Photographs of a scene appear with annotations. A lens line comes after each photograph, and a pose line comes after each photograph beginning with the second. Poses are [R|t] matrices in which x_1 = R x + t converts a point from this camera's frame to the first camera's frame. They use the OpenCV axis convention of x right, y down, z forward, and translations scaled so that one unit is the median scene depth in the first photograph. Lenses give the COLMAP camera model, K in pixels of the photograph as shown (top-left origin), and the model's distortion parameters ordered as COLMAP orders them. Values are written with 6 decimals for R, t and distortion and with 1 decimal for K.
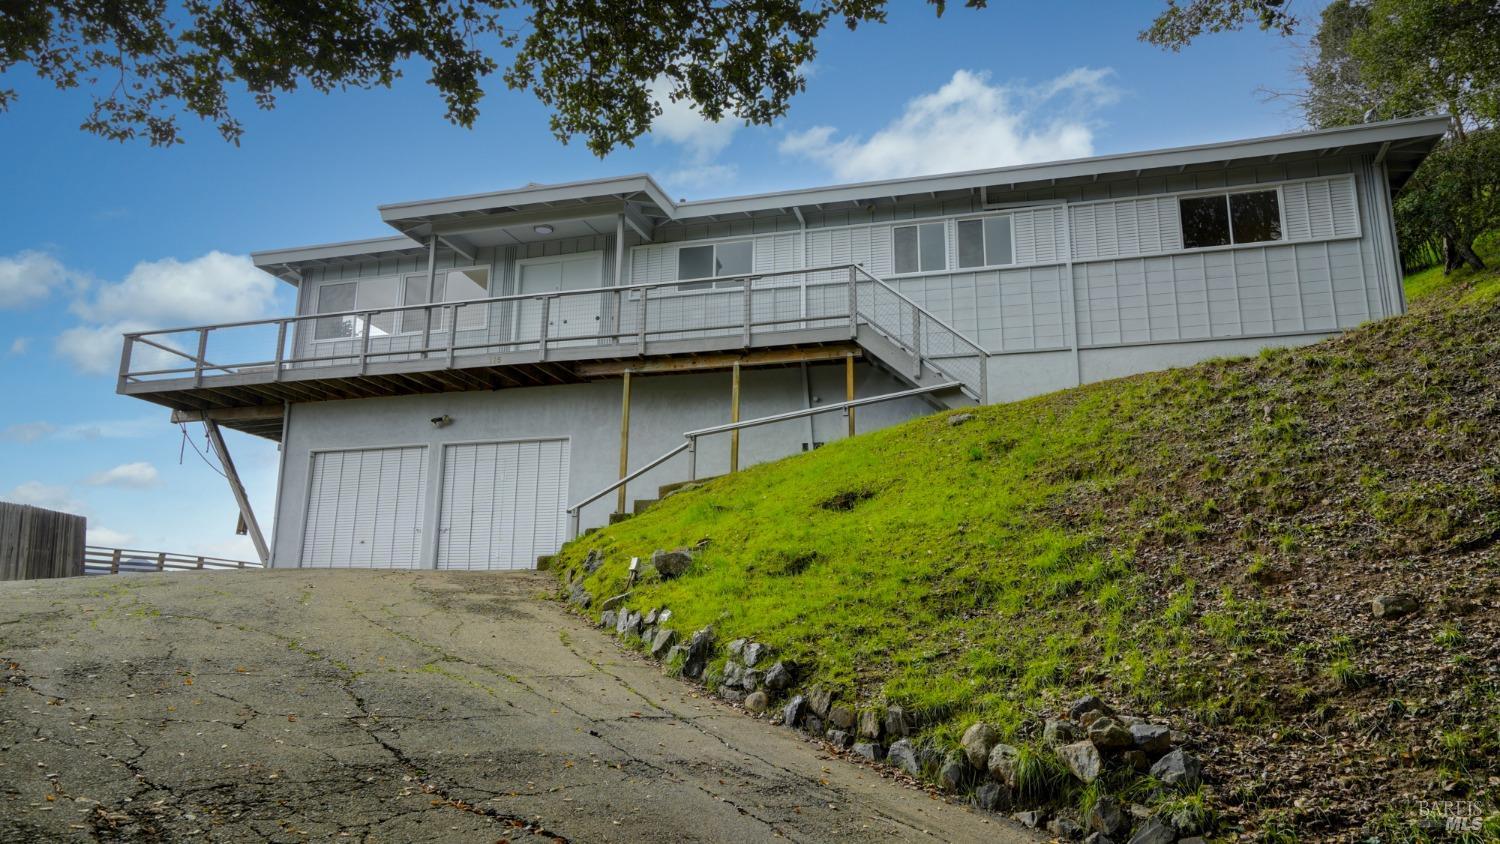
lens RADIAL K [[1000.5, 0, 750.0], [0, 1000.5, 422.0], [0, 0, 1]] dist [0.001148, 0.003117]
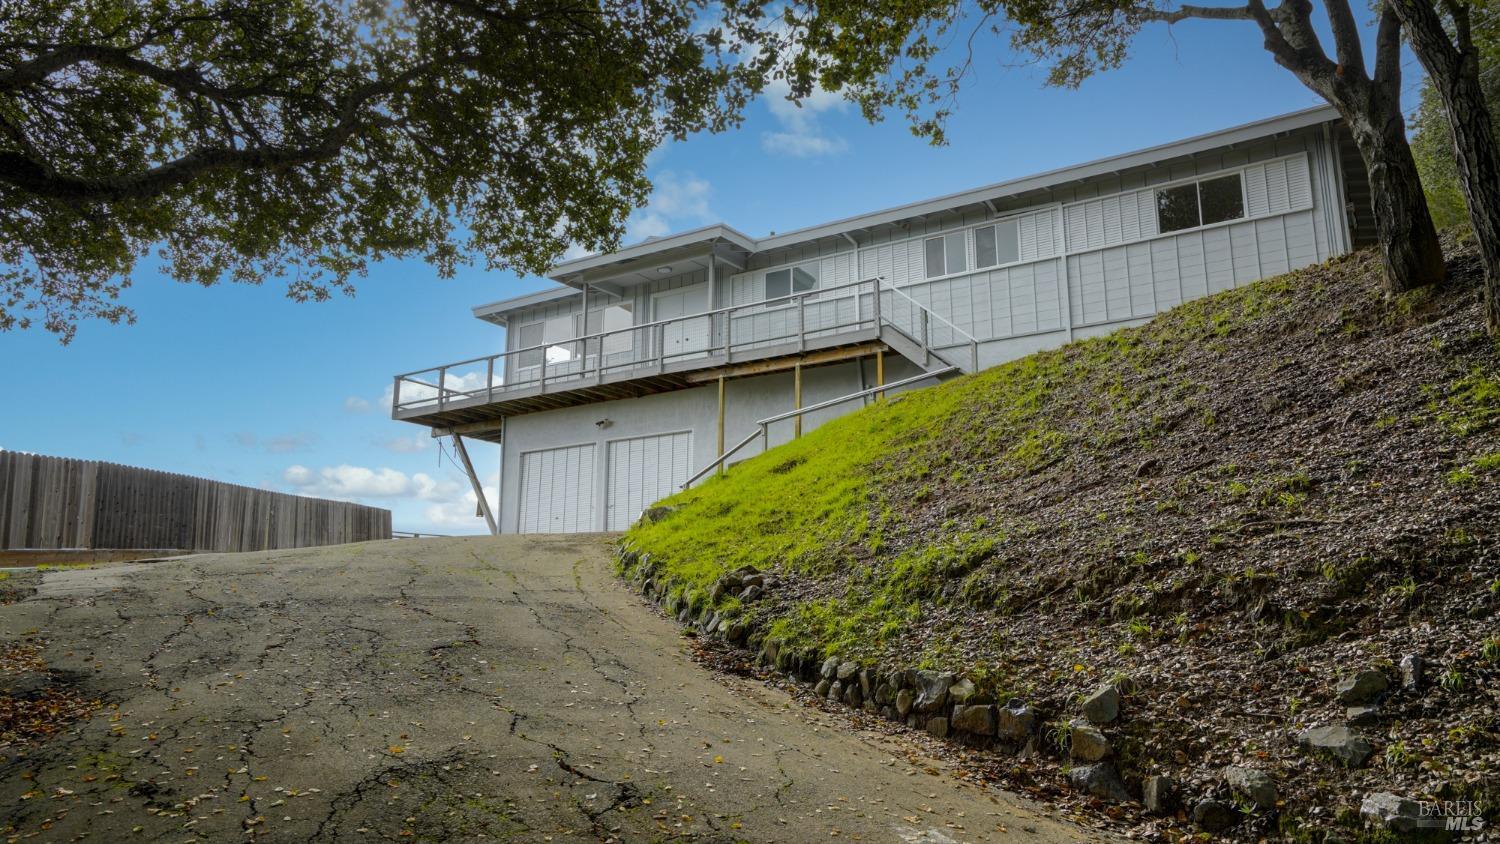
lens RADIAL K [[1000.5, 0, 750.0], [0, 1000.5, 422.0], [0, 0, 1]] dist [0.001148, 0.003117]
pose [[0.958634, -0.067263, -0.276579, 0.264375], [0.072288, 0.997352, 0.008001, 0.000375], [0.275308, -0.027664, 0.960958, -0.231805]]
